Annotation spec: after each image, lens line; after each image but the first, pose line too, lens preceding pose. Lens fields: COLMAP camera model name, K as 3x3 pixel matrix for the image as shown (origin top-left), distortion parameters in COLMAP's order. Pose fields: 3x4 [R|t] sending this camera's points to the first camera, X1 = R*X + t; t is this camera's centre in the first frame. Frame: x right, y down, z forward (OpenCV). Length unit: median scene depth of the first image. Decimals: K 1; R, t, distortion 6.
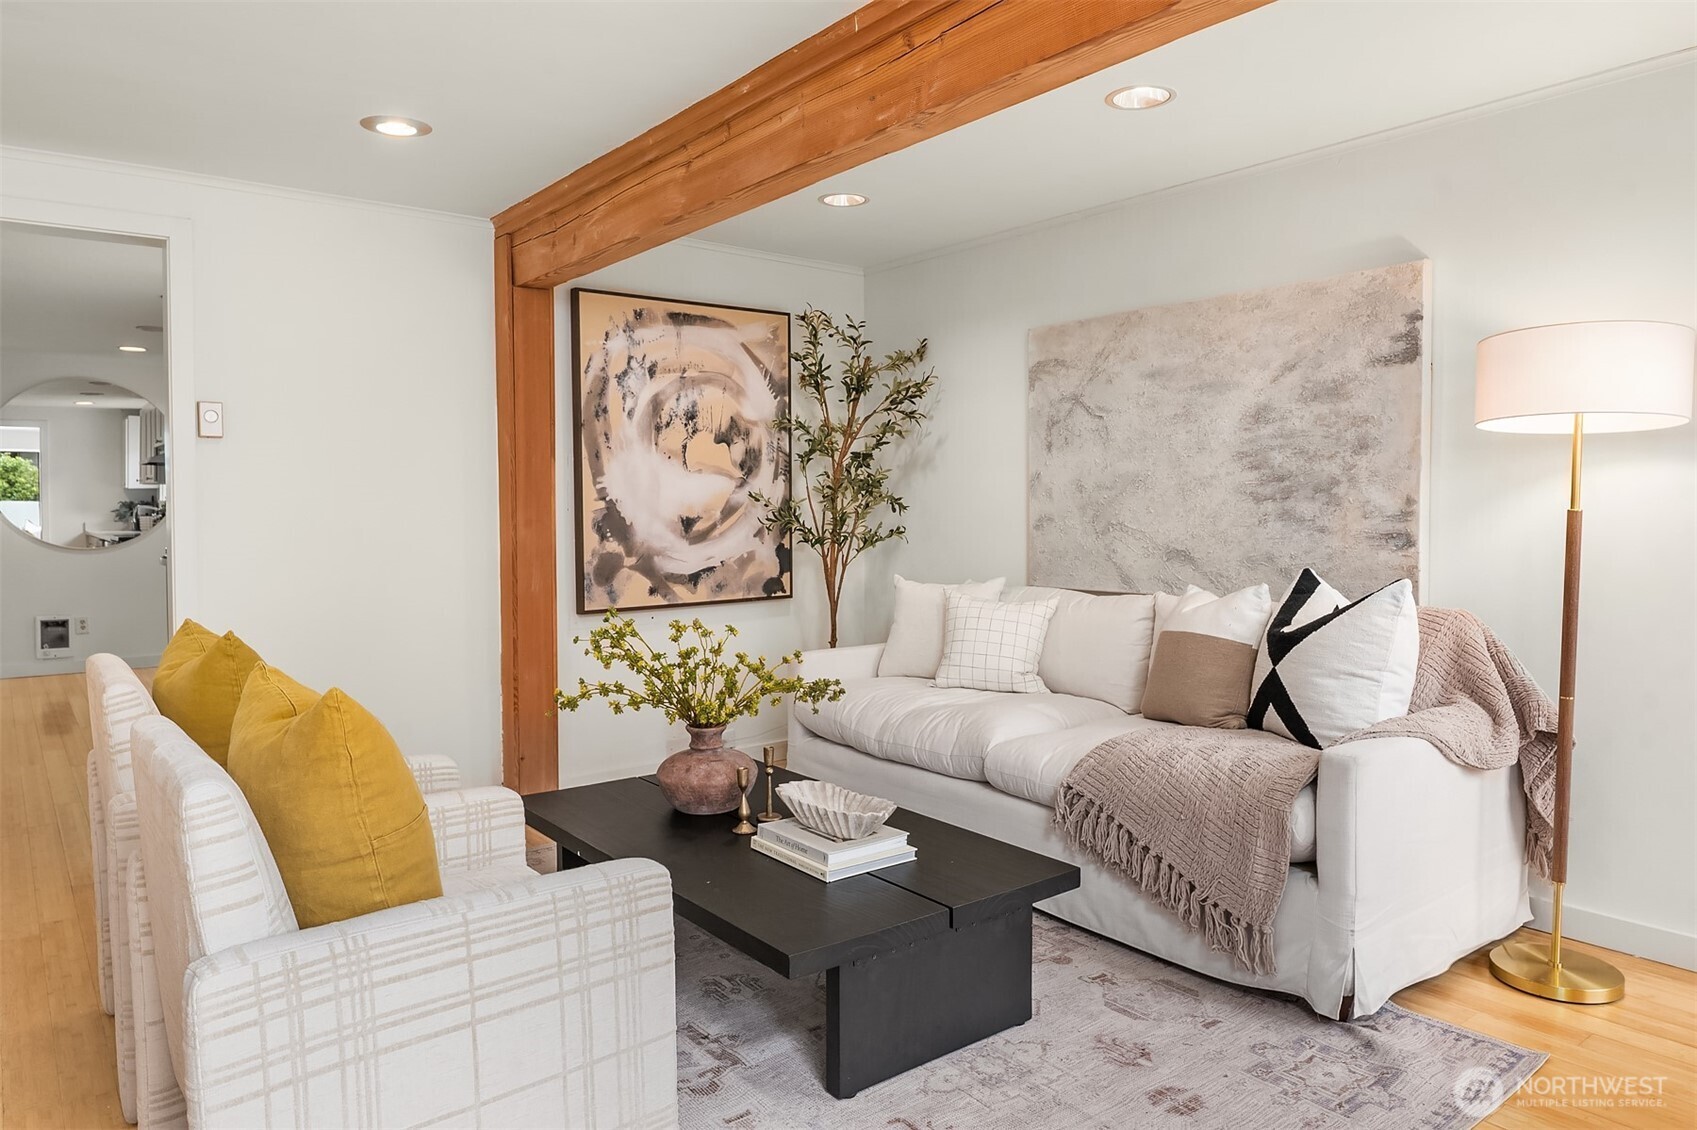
lens RADIAL K [[1096.5, 0, 856.3], [0, 1096.5, 556.2], [0, 0, 1]] dist [-0.002489, -0.002675]
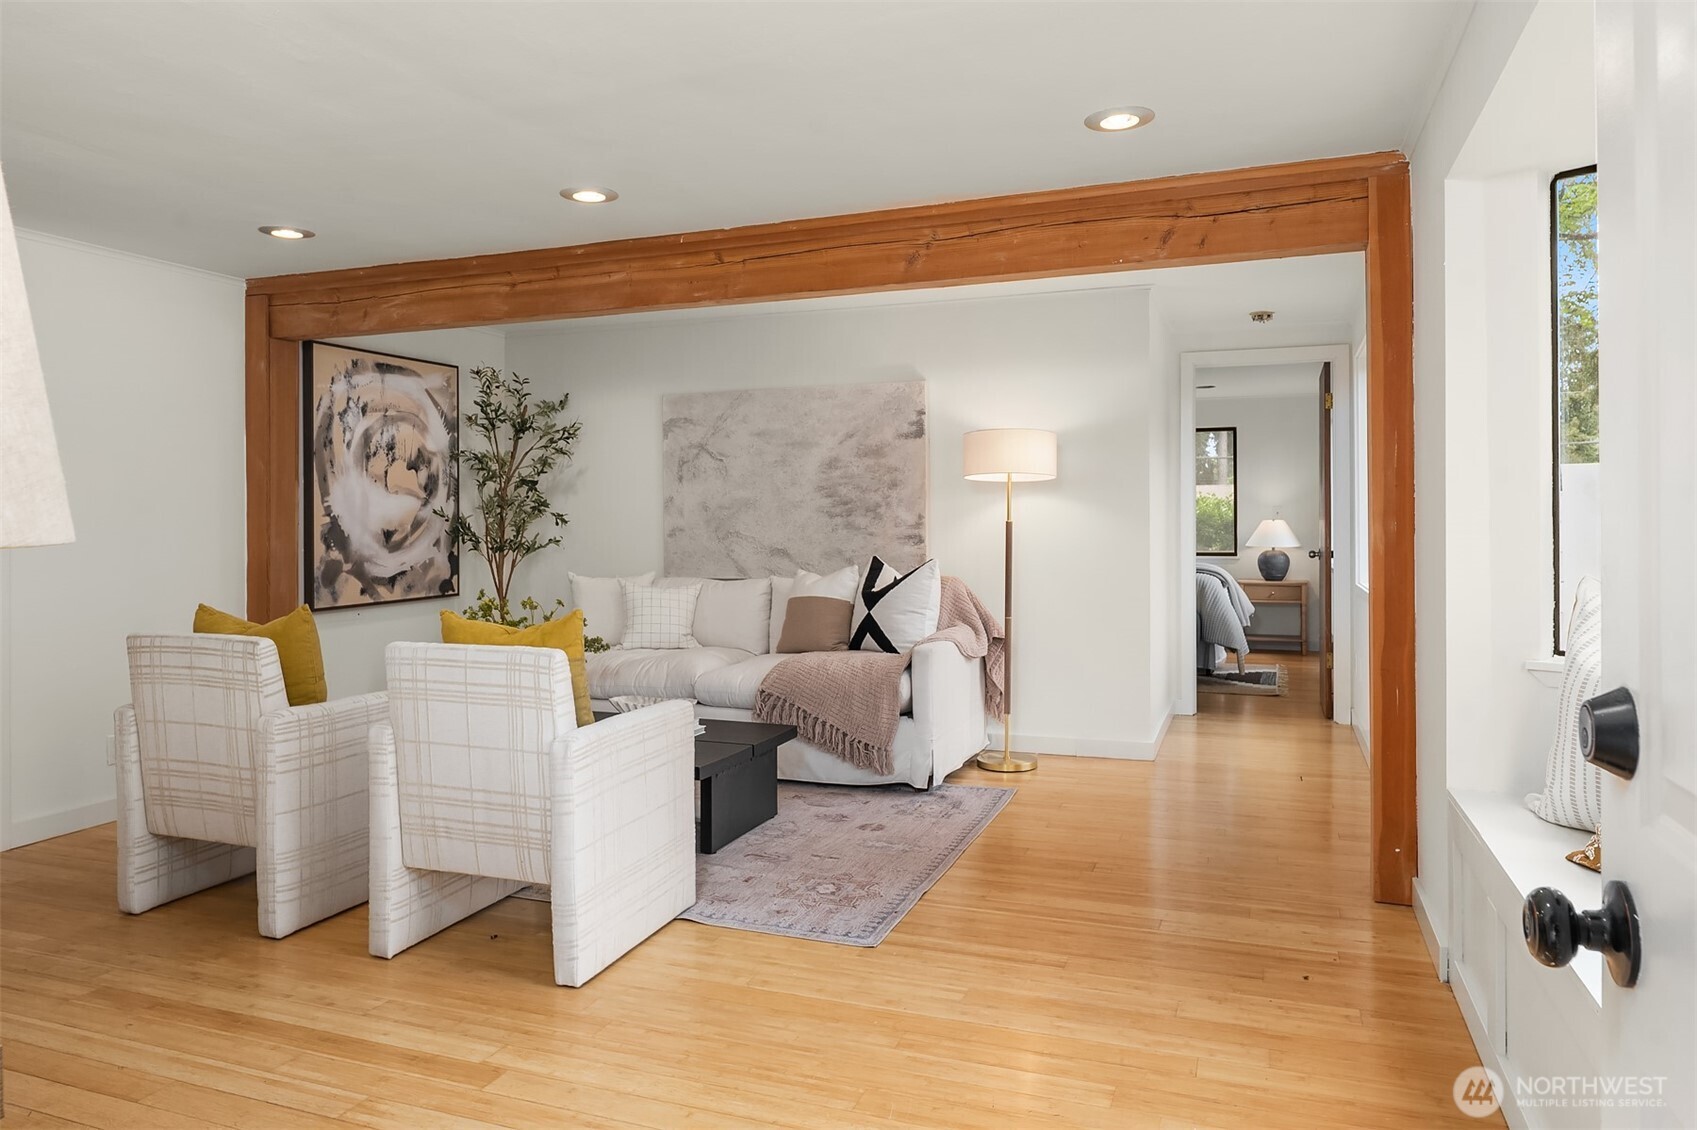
lens RADIAL K [[1096.1, 0, 848.6], [0, 1096.1, 529.1], [0, 0, 1]] dist [0.001308, -0.000752]
pose [[0.857326, -0.004989, 0.514750, -0.411021], [0.025955, 0.999100, -0.033546, 0.020746], [-0.514119, 0.042121, 0.856684, -0.364811]]
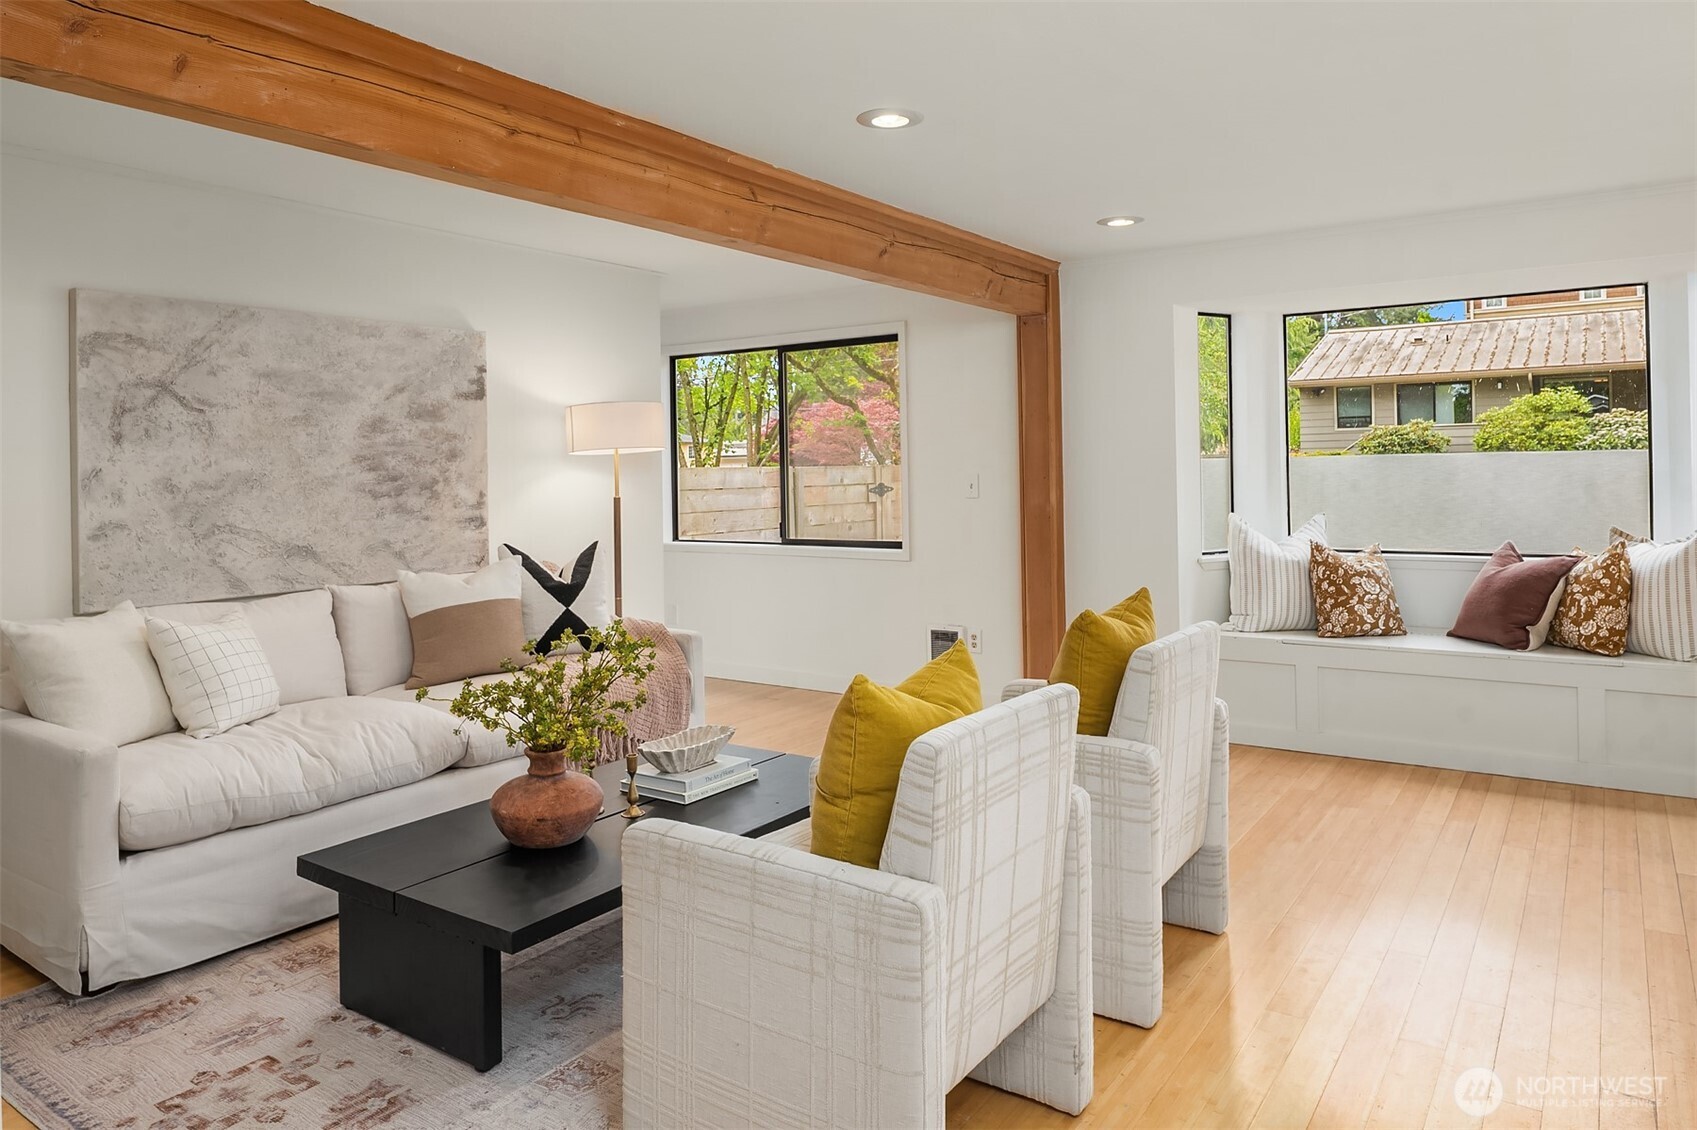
lens RADIAL K [[1106.2, 0, 849.4], [0, 1106.2, 481.4], [0, 0, 1]] dist [0.003230, -0.000398]
pose [[-0.291934, -0.002460, 0.956435, -0.867174], [0.060003, 0.997980, 0.020881, -0.057808], [-0.954554, 0.063485, -0.291197, 0.800955]]
